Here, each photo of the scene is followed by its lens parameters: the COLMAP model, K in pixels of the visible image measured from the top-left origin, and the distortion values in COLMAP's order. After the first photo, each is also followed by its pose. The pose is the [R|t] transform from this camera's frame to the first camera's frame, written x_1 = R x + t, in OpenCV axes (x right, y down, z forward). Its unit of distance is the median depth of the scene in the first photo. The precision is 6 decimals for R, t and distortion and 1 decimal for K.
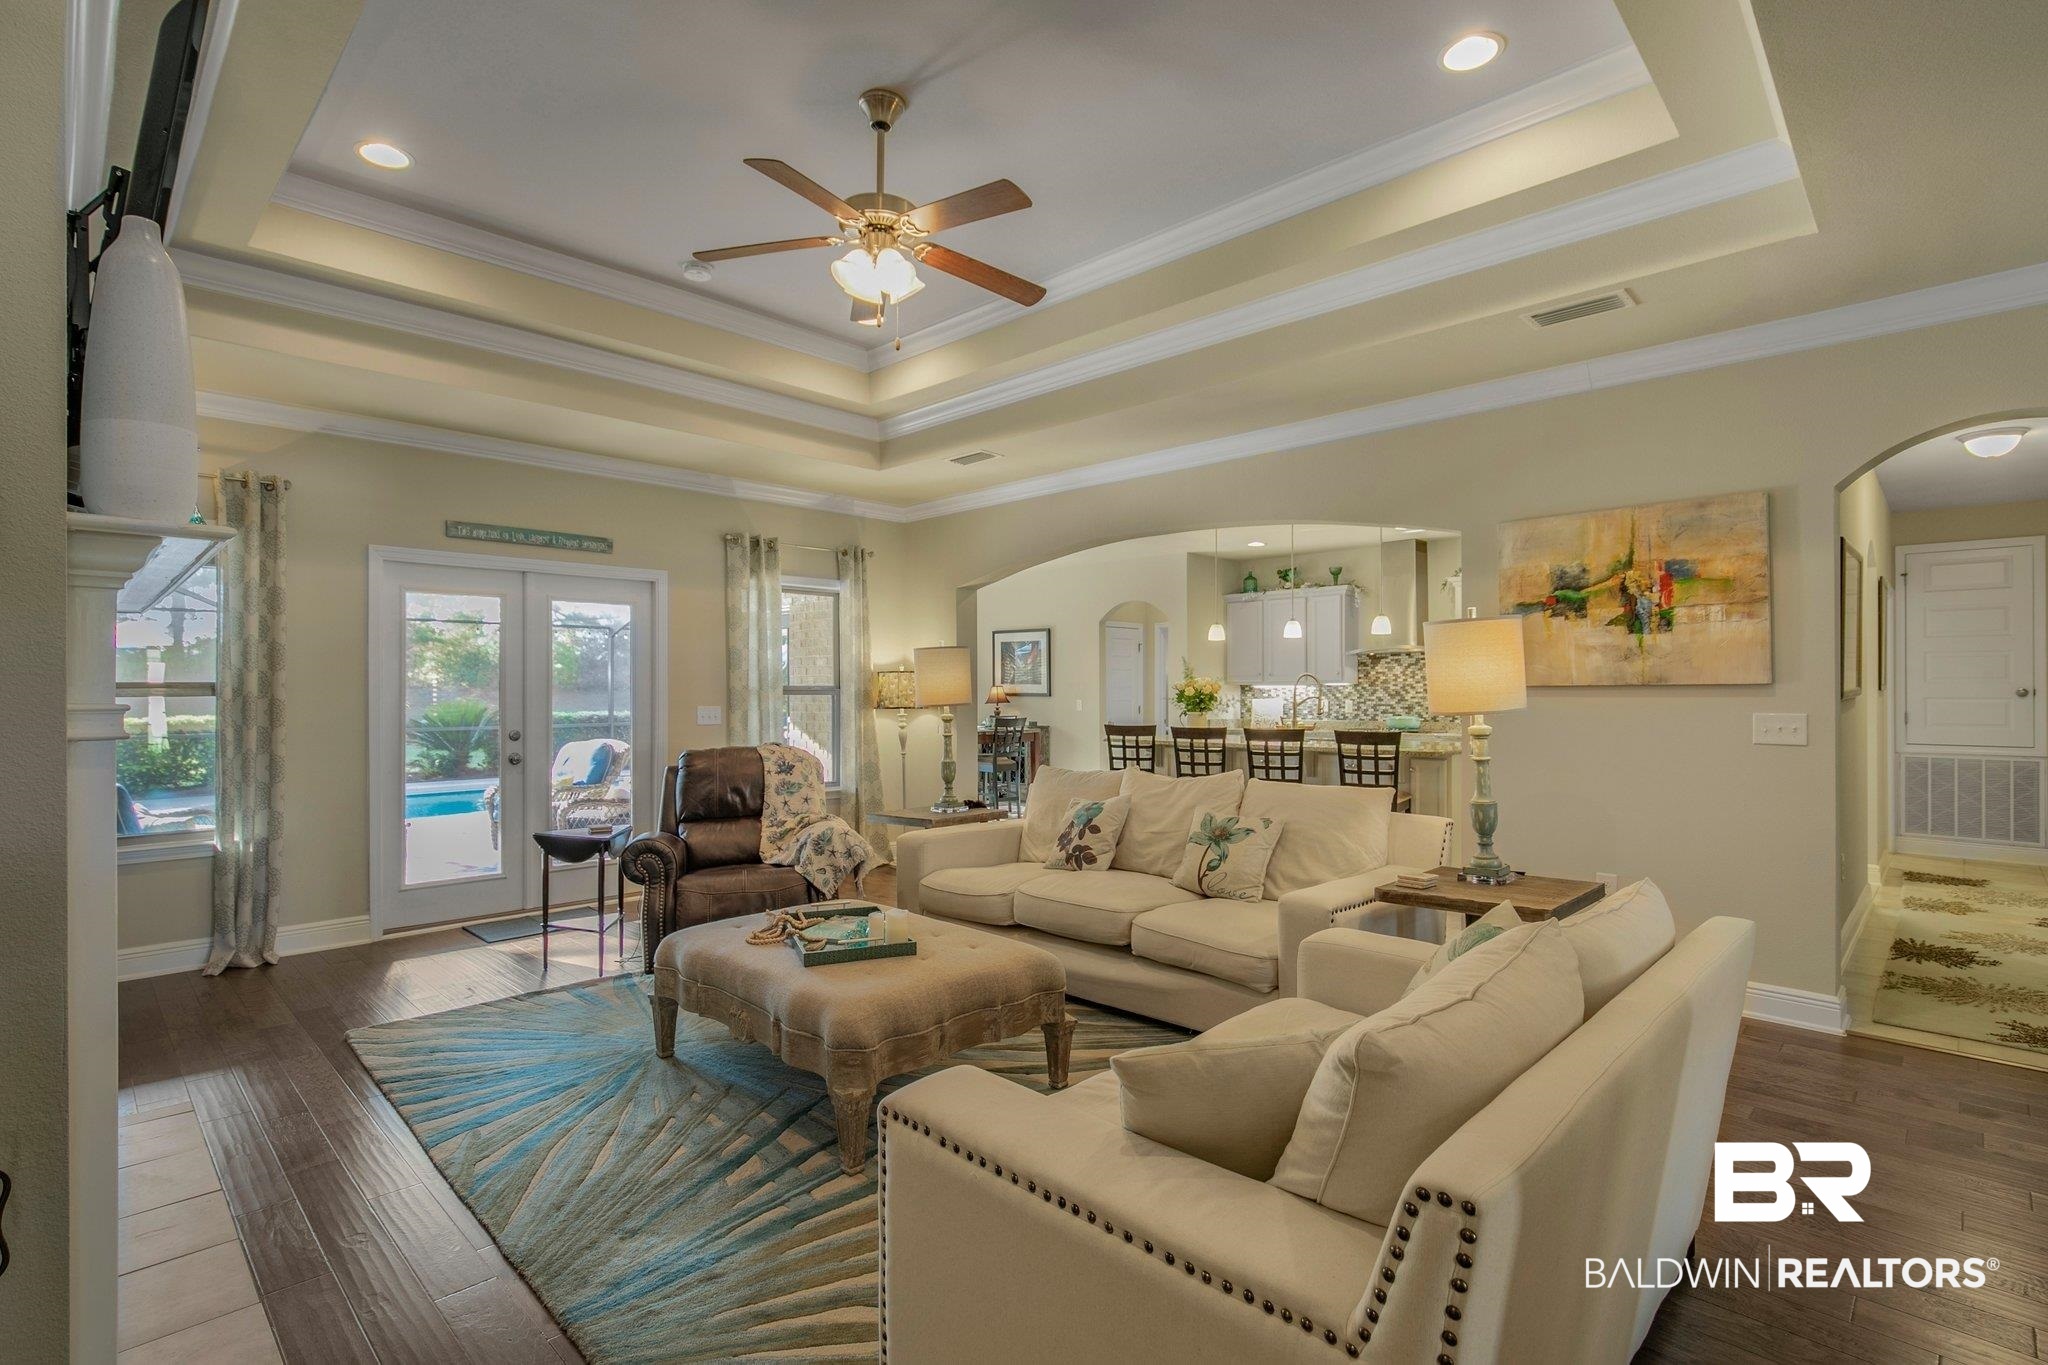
lens RADIAL K [[975.0, 0, 1023.8], [0, 975.0, 685.8], [0, 0, 1]] dist [-0.013204, 0.003029]
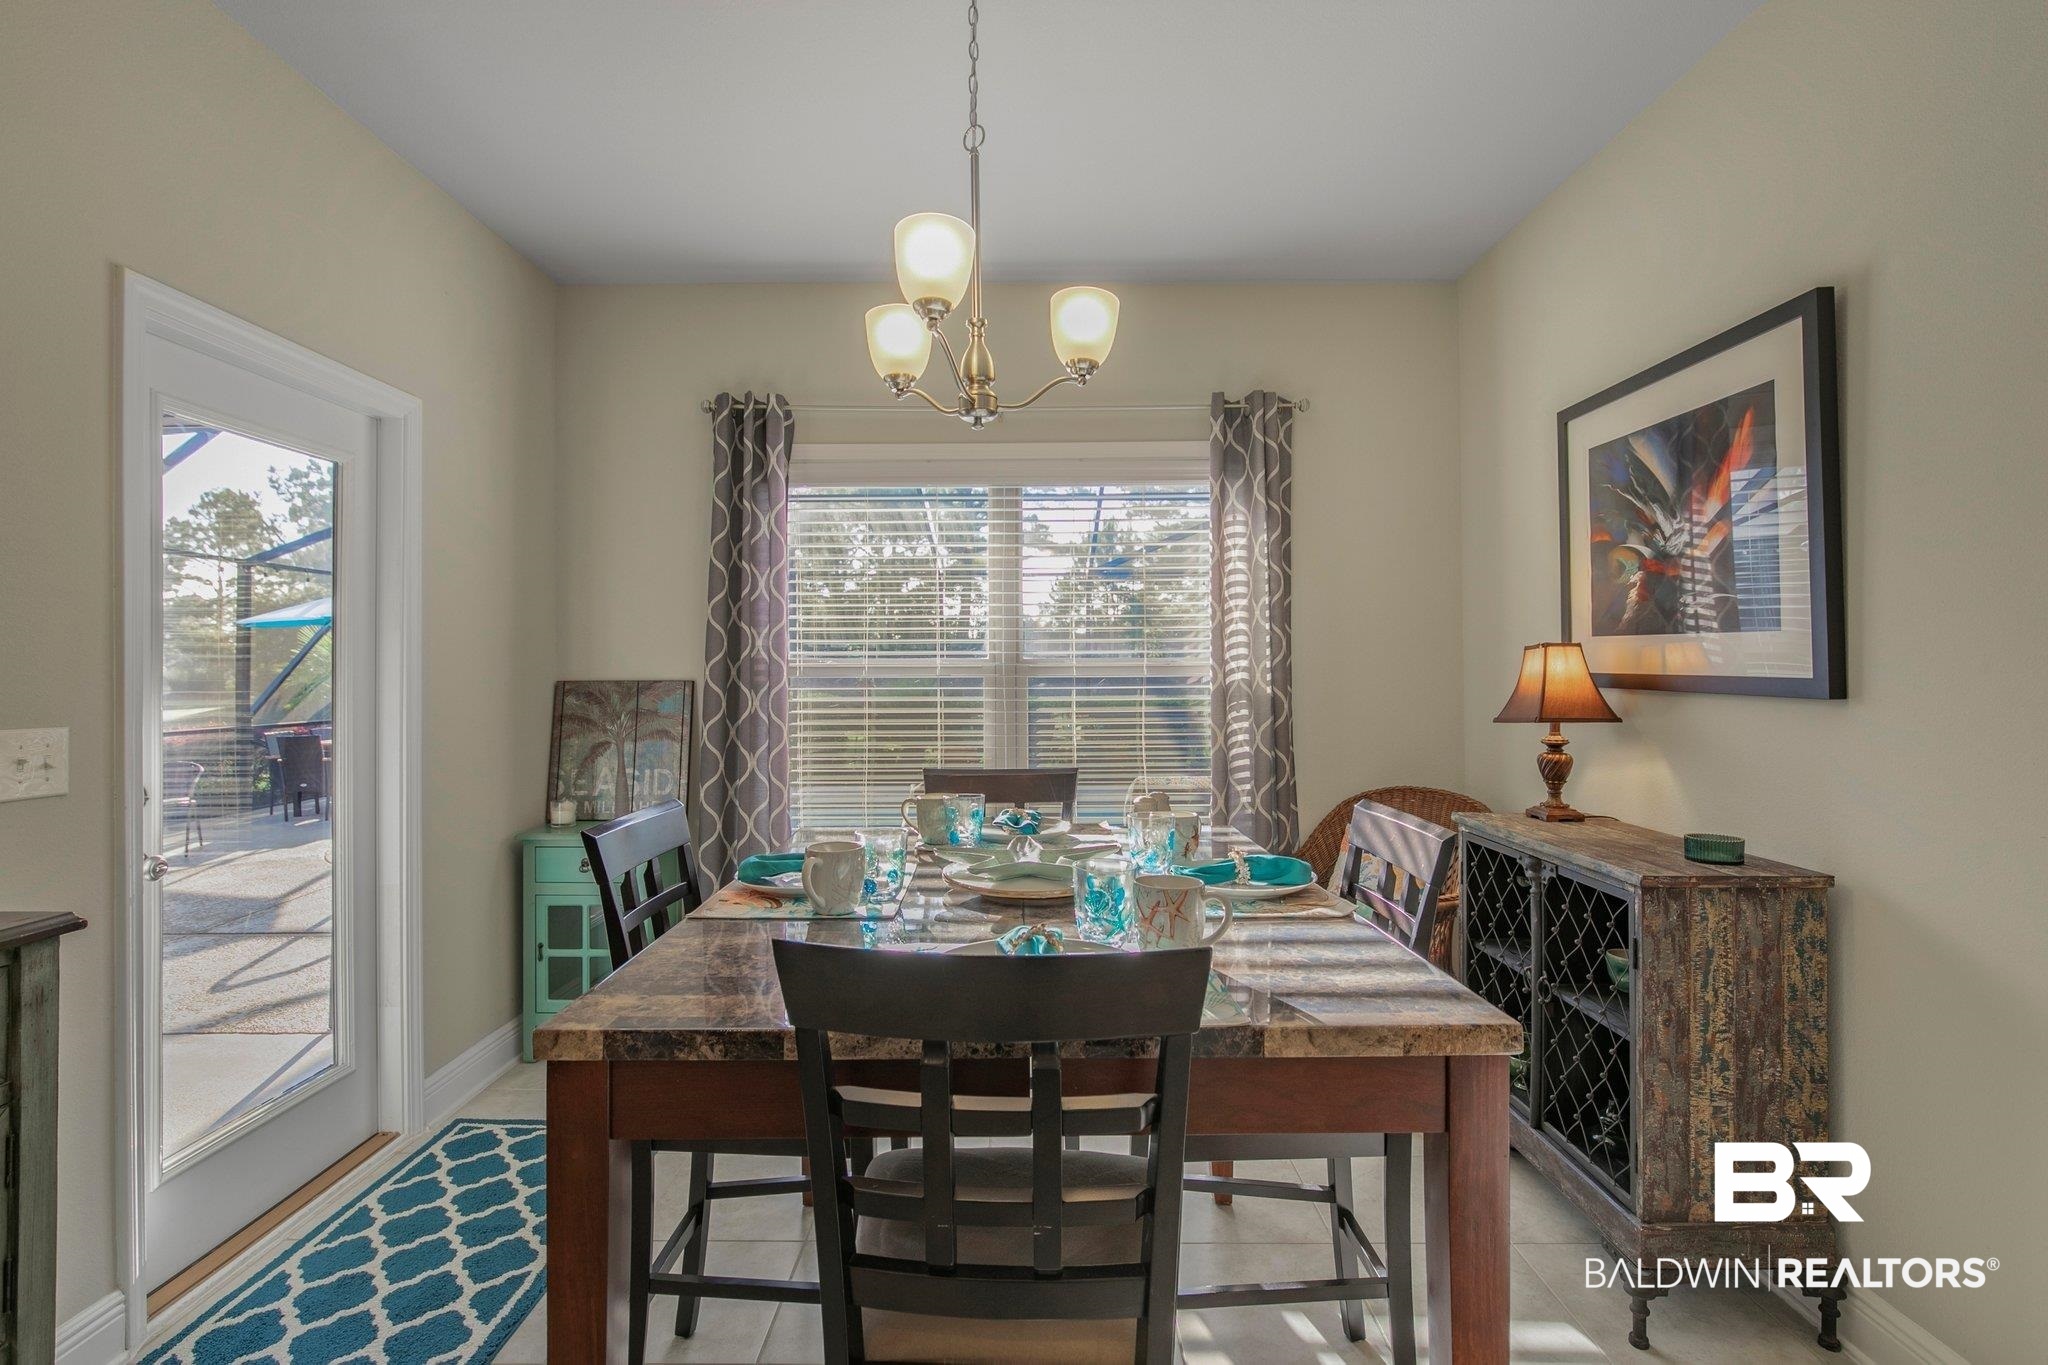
lens RADIAL K [[975.0, 0, 1017.8], [0, 975.0, 661.2], [0, 0, 1]] dist [-0.013204, 0.003029]
pose [[0.695123, -0.005136, -0.718872, 0.116788], [0.006042, 0.999981, -0.001302, 0.009187], [0.718865, -0.003438, 0.695141, 1.893461]]
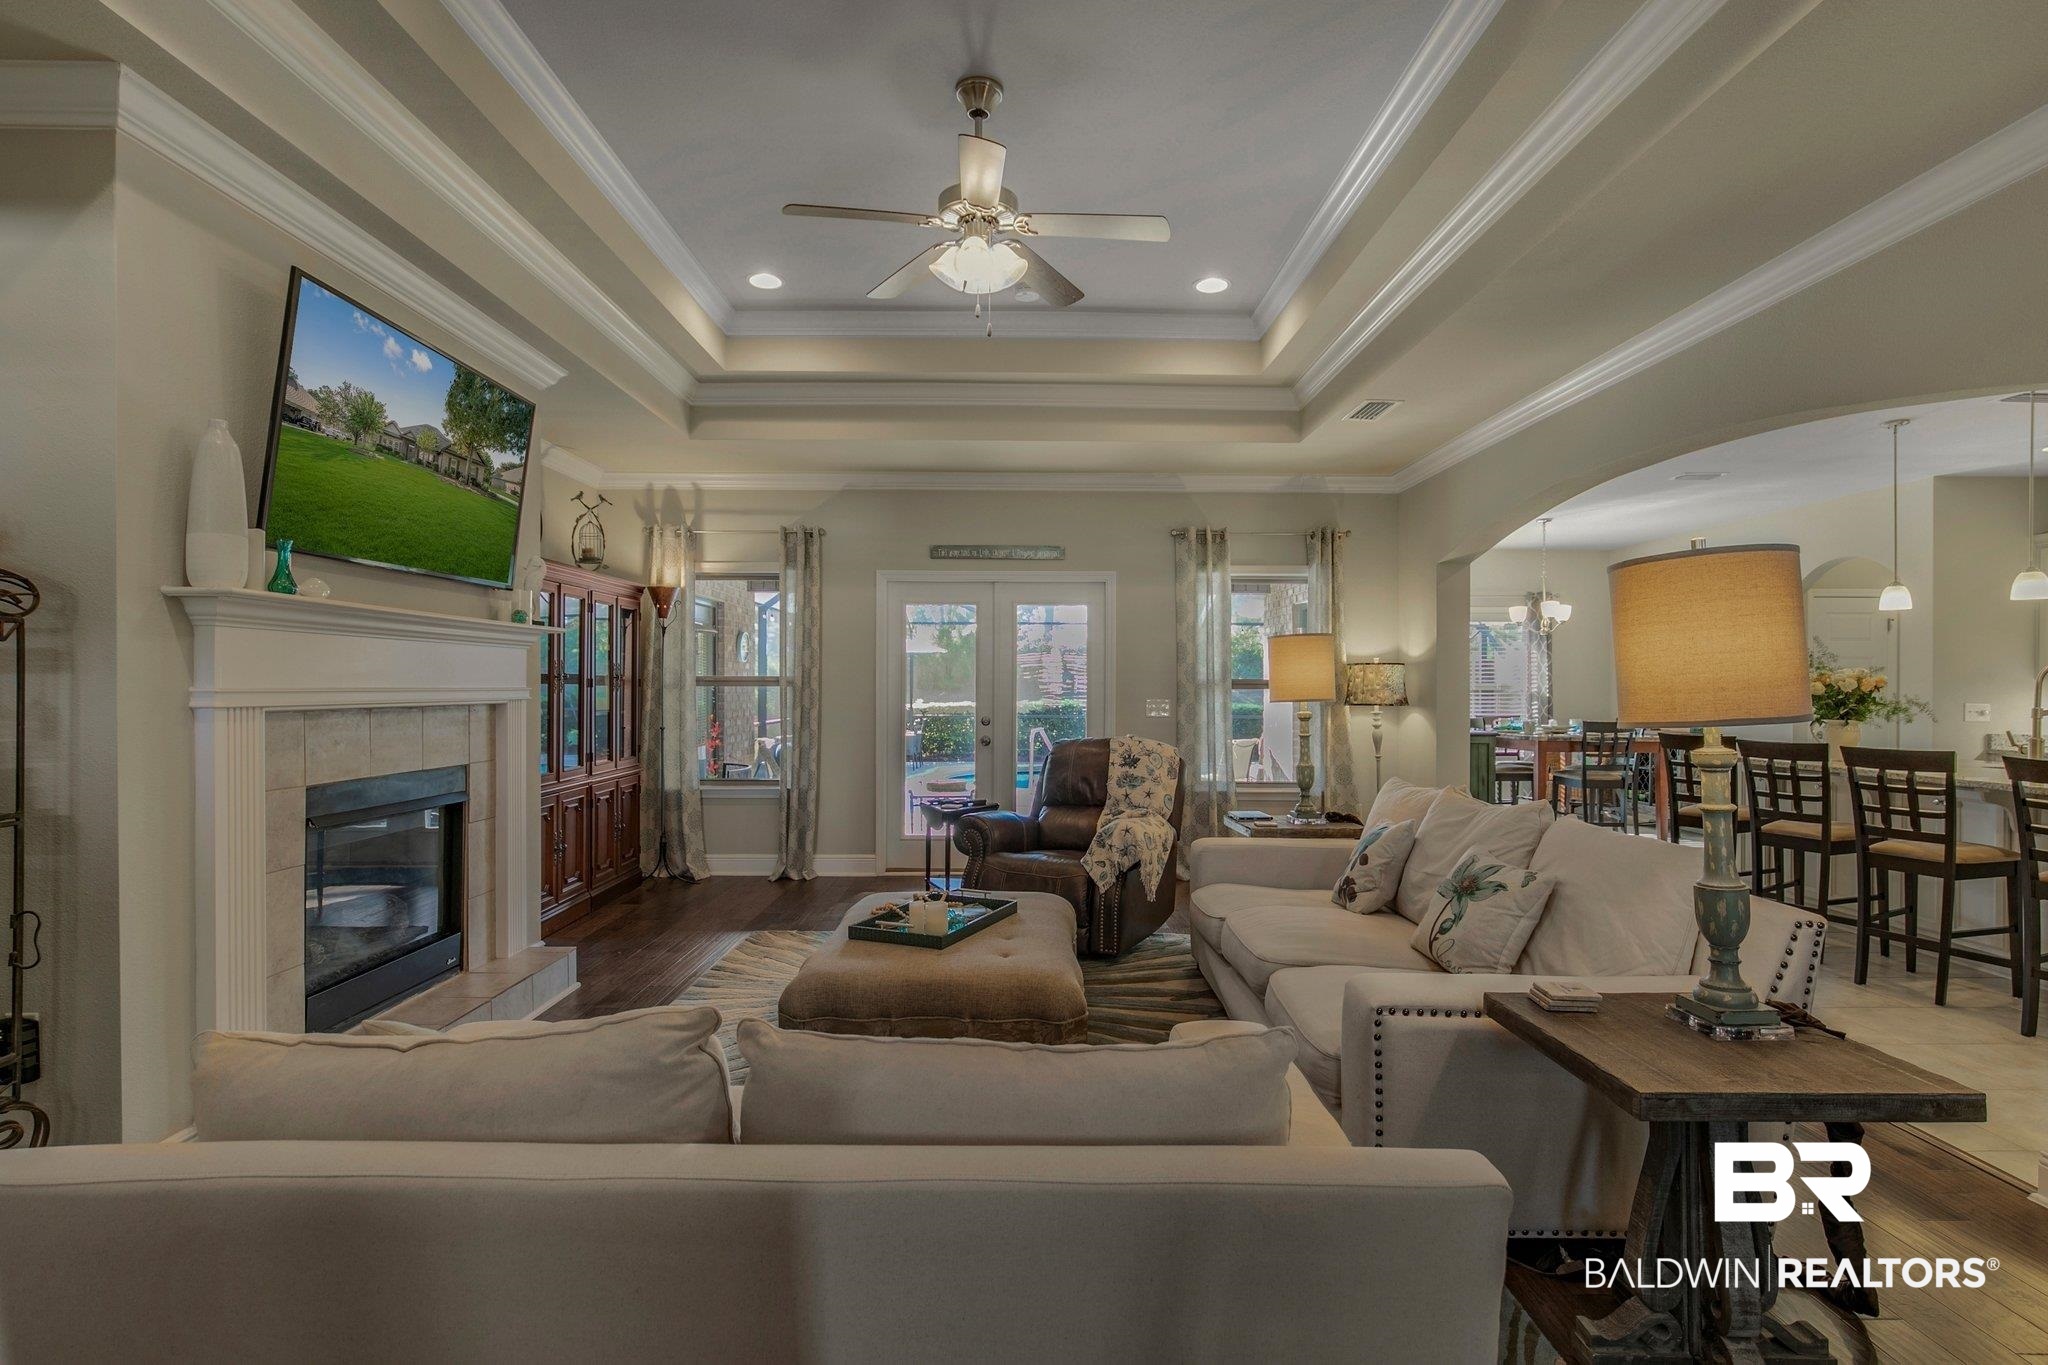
lens RADIAL K [[975.0, 0, 1018.6], [0, 975.0, 682.6], [0, 0, 1]] dist [-0.013204, 0.003029]
pose [[0.702982, 0.002907, -0.711201, 0.420314], [-0.002102, 0.999996, 0.002010, 0.002340], [0.711204, 0.000082, 0.702986, 0.235399]]
